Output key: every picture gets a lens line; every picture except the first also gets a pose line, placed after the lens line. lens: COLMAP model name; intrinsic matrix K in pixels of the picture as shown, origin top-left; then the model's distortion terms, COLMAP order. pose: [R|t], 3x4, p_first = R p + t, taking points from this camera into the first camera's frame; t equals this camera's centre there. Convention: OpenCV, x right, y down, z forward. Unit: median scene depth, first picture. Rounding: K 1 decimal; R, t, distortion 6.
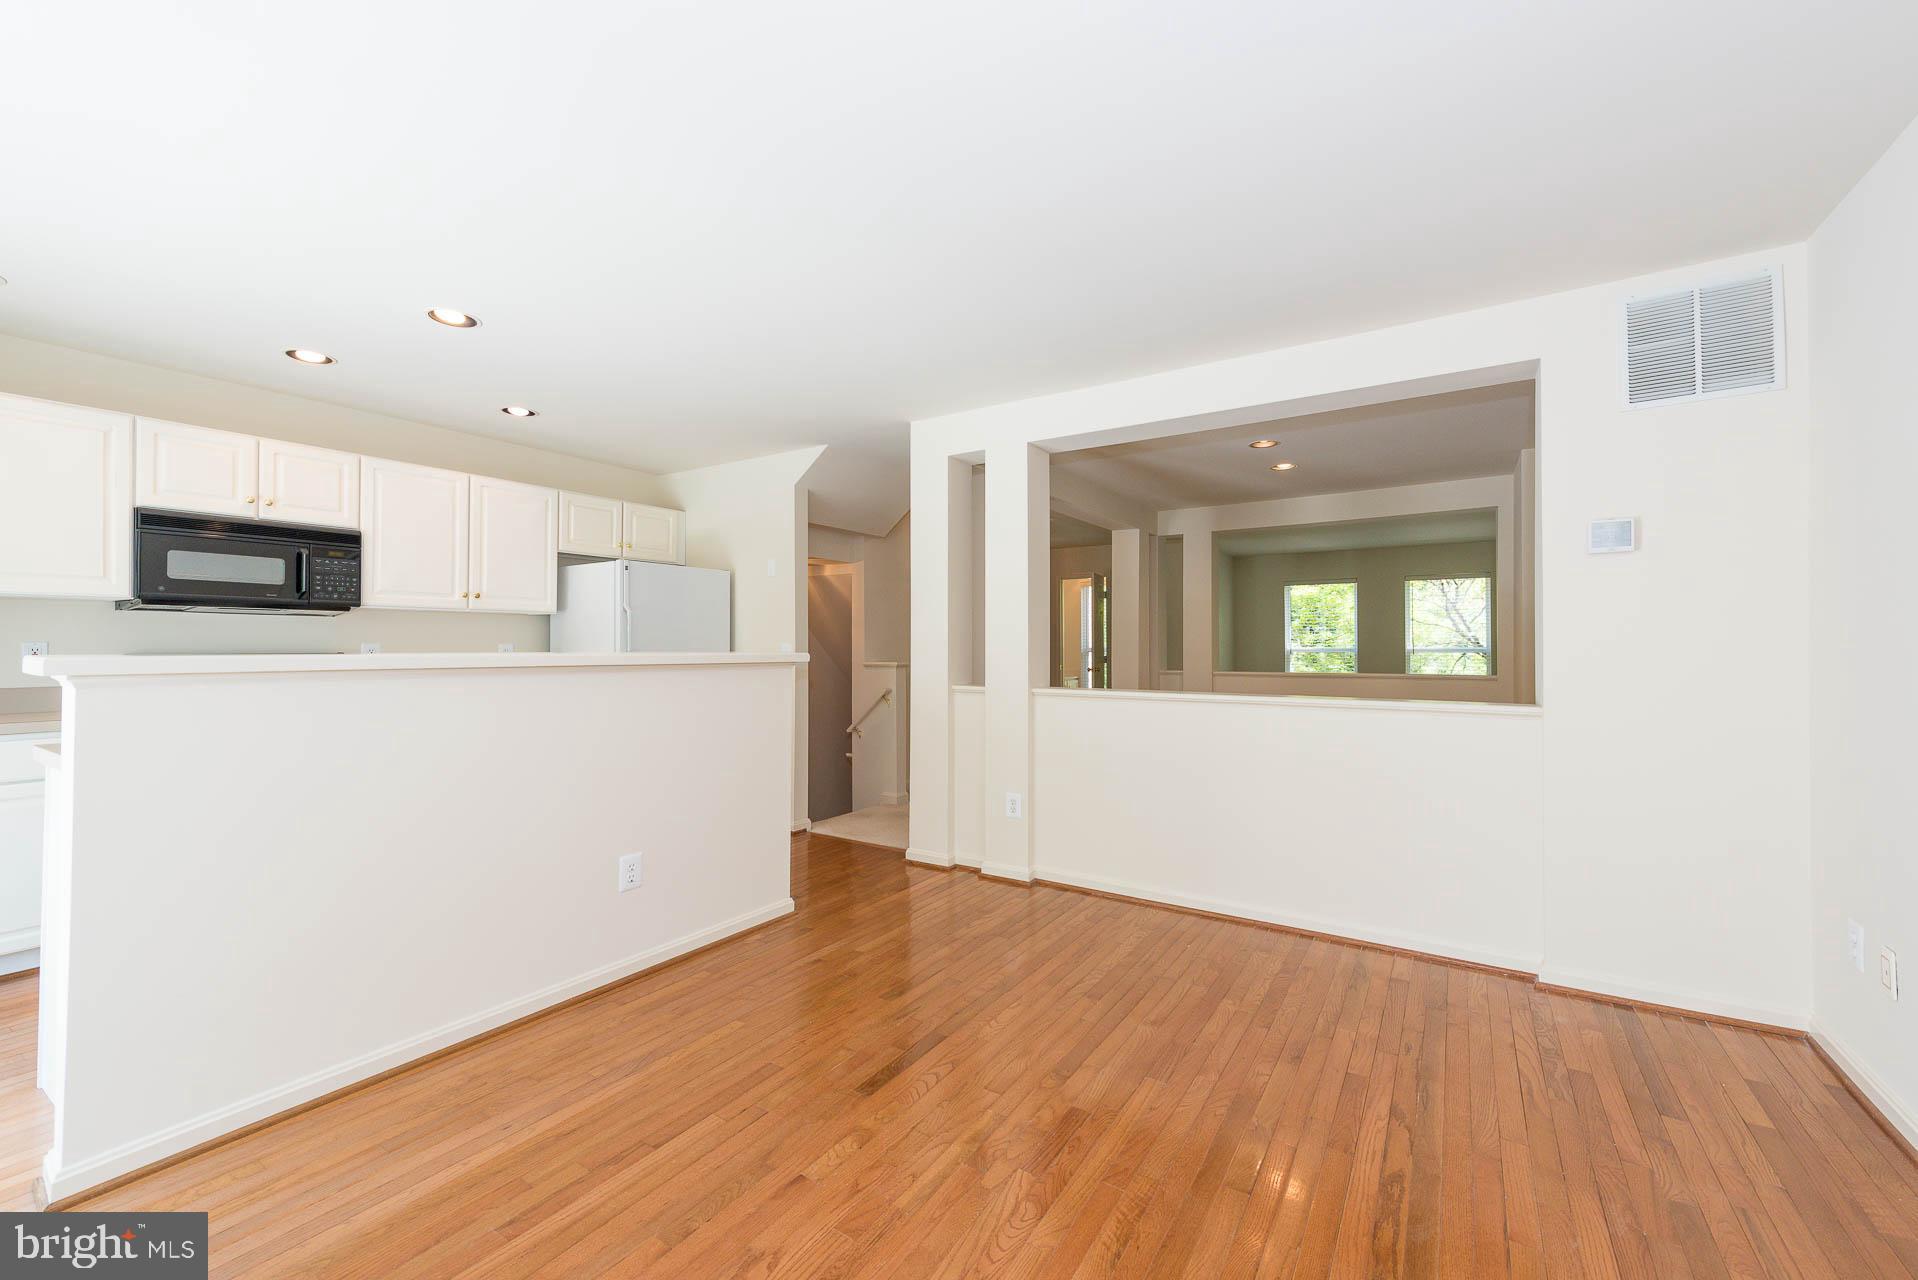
lens RADIAL K [[799.2, 0, 923.6], [0, 799.2, 640.0], [0, 0, 1]] dist [0.001629, -0.000140]
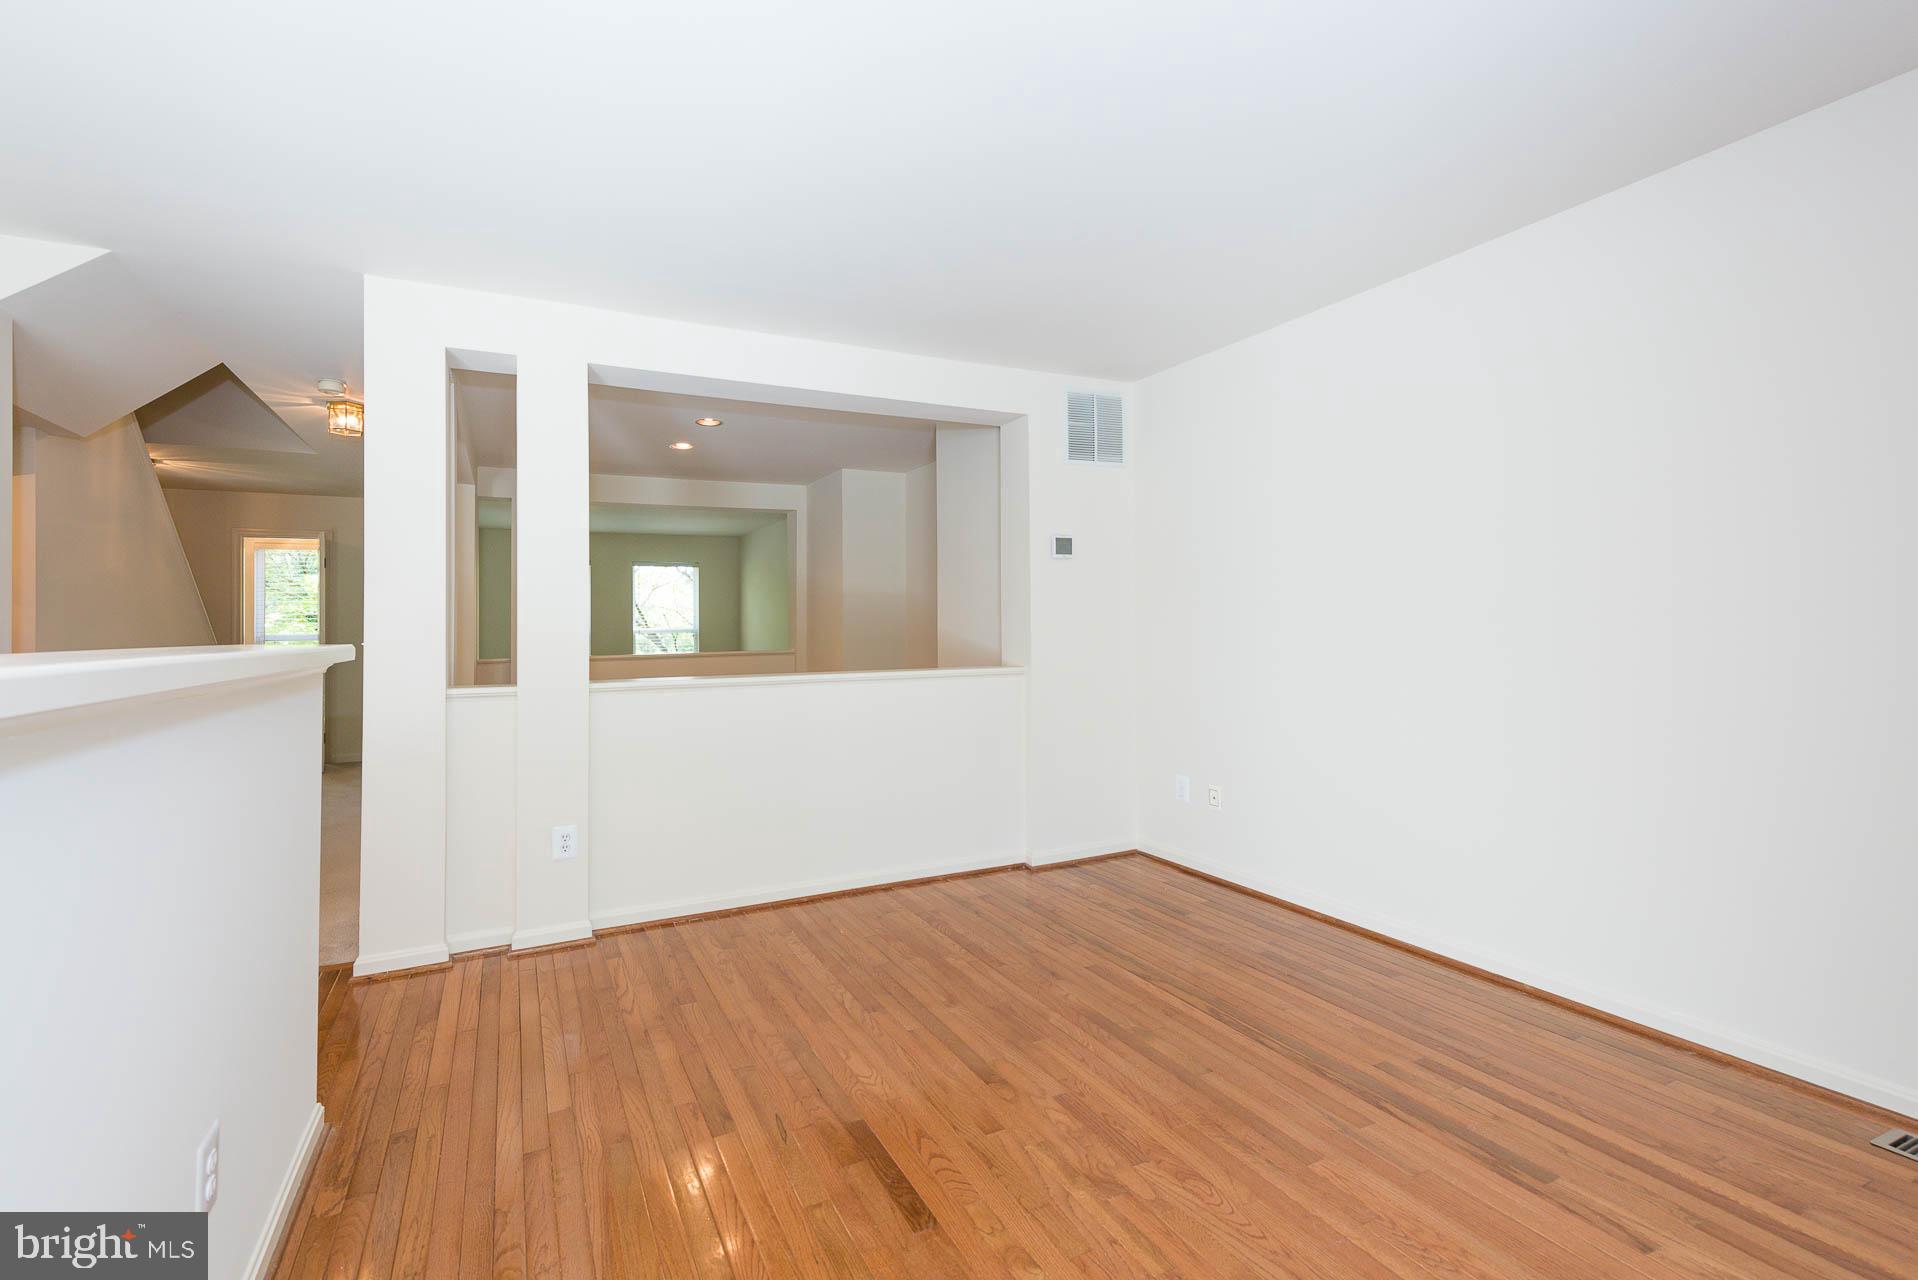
lens RADIAL K [[824.0, 0, 923.8], [0, 824.0, 606.5], [0, 0, 1]] dist [0.002009, 0.000155]
pose [[0.495831, 0.011032, 0.868349, -0.513666], [0.007033, 0.999836, -0.016718, 0.002857], [-0.868390, 0.014397, 0.495672, 0.422422]]
